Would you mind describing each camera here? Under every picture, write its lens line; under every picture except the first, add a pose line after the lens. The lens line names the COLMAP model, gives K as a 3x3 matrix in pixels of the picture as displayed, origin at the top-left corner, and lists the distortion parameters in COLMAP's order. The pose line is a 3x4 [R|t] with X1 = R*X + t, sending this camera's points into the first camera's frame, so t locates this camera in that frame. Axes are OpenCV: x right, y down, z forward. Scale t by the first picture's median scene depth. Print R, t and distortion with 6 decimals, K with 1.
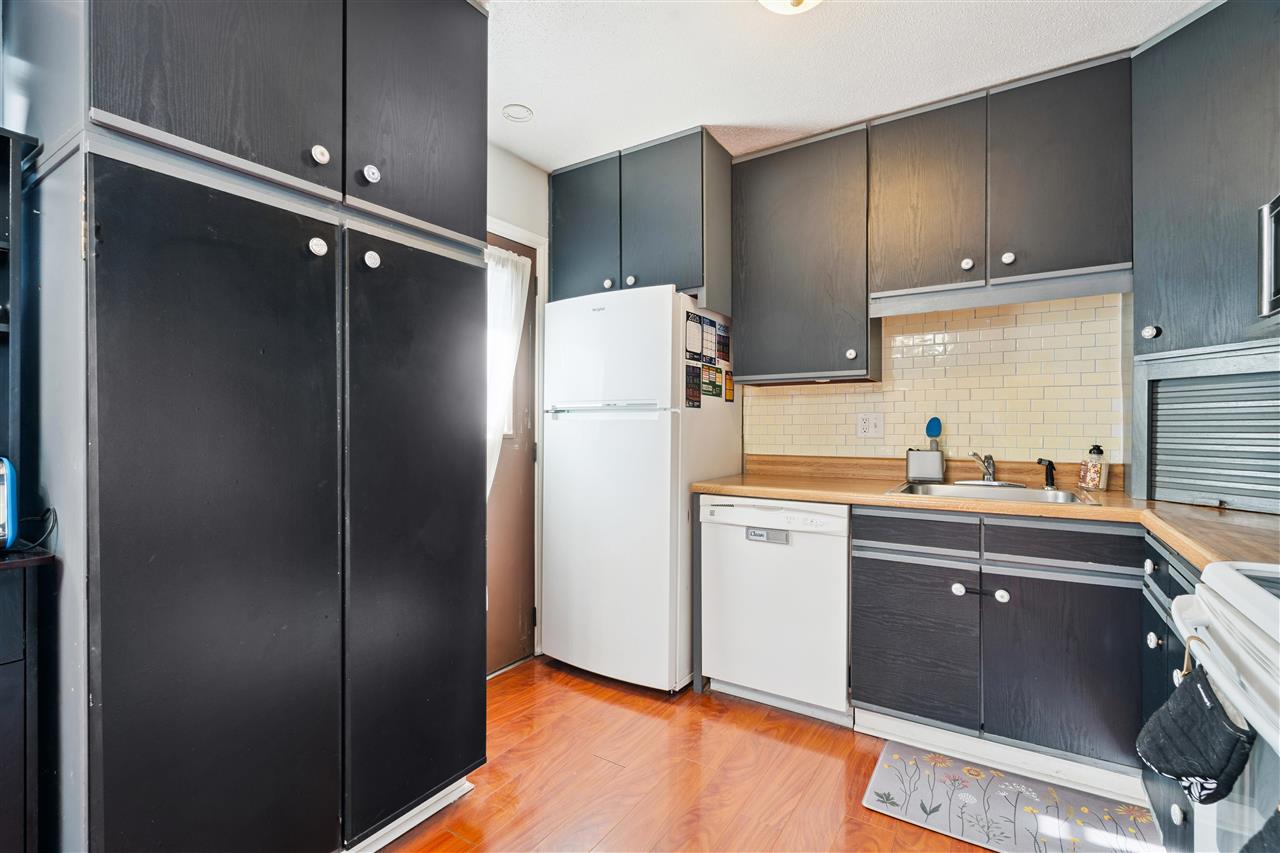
lens RADIAL K [[581.5, 0, 641.5], [0, 581.5, 429.1], [0, 0, 1]] dist [0.000137, 0.000377]
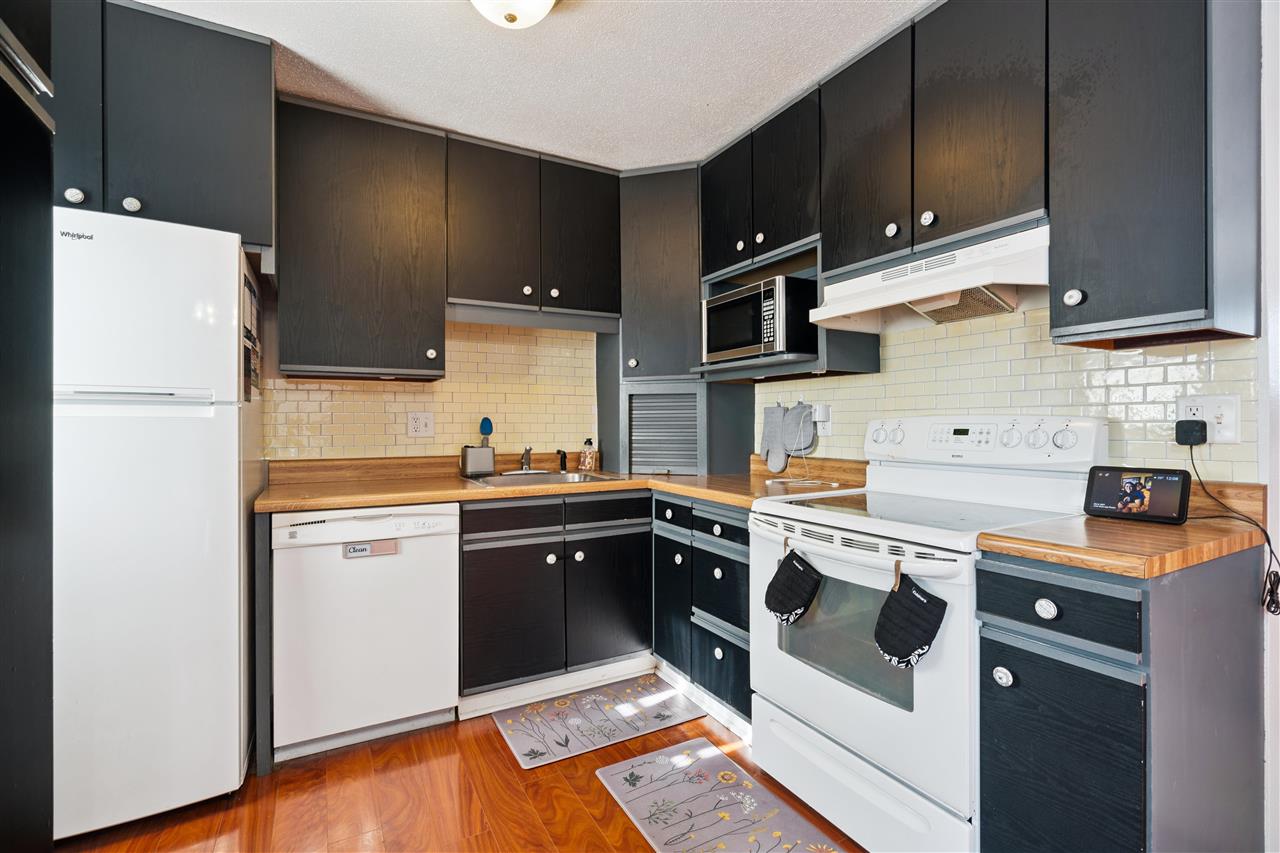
lens RADIAL K [[581.4, 0, 643.9], [0, 581.4, 424.0], [0, 0, 1]] dist [0.000369, 0.000533]
pose [[0.471956, -0.000256, 0.881622, -0.355499], [0.007608, 0.999964, -0.003782, -0.001194], [-0.881589, 0.008493, 0.471941, 0.202757]]
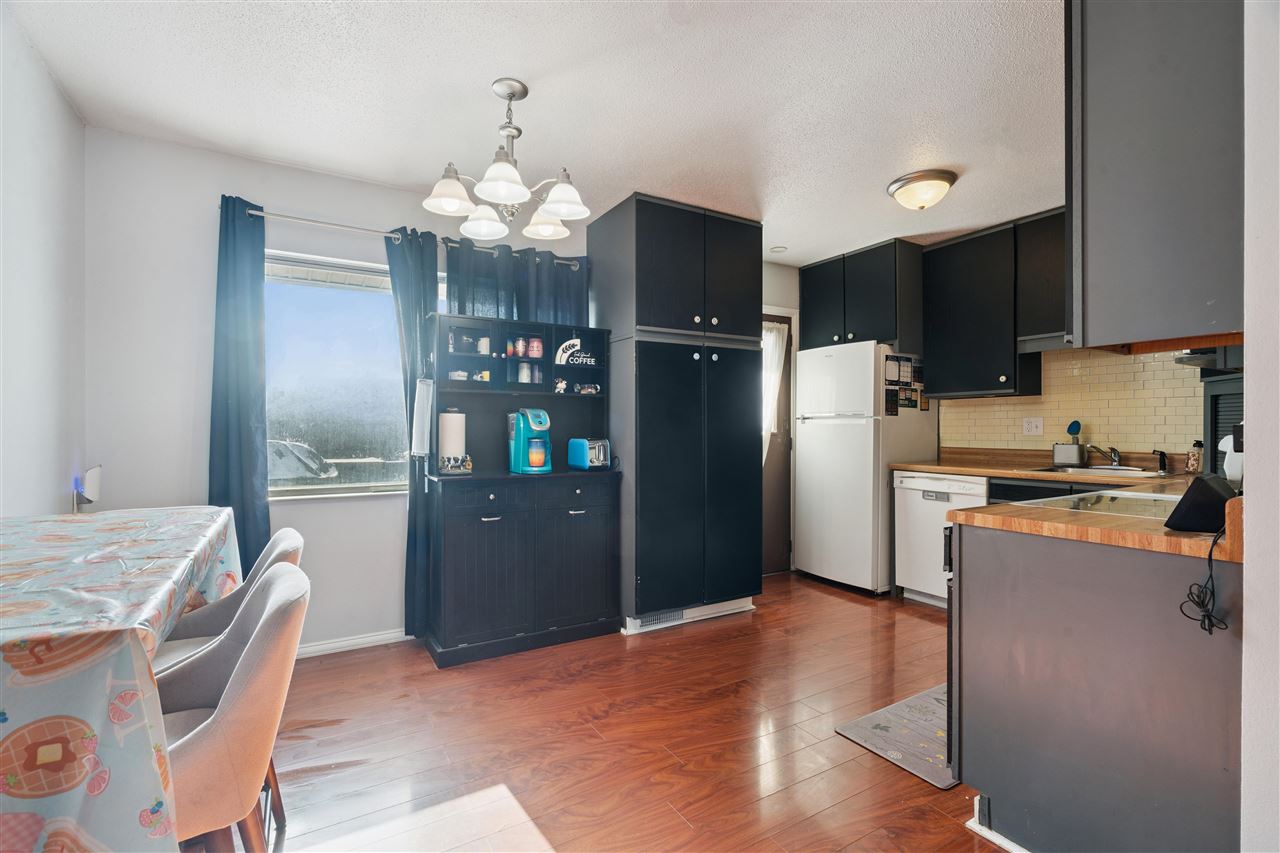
lens RADIAL K [[581.5, 0, 641.5], [0, 581.5, 429.1], [0, 0, 1]] dist [0.000137, 0.000377]
pose [[0.897332, -0.001298, -0.441354, 0.187494], [0.000428, 0.999998, -0.002072, 0.002536], [0.441356, 0.001670, 0.897330, -0.751741]]
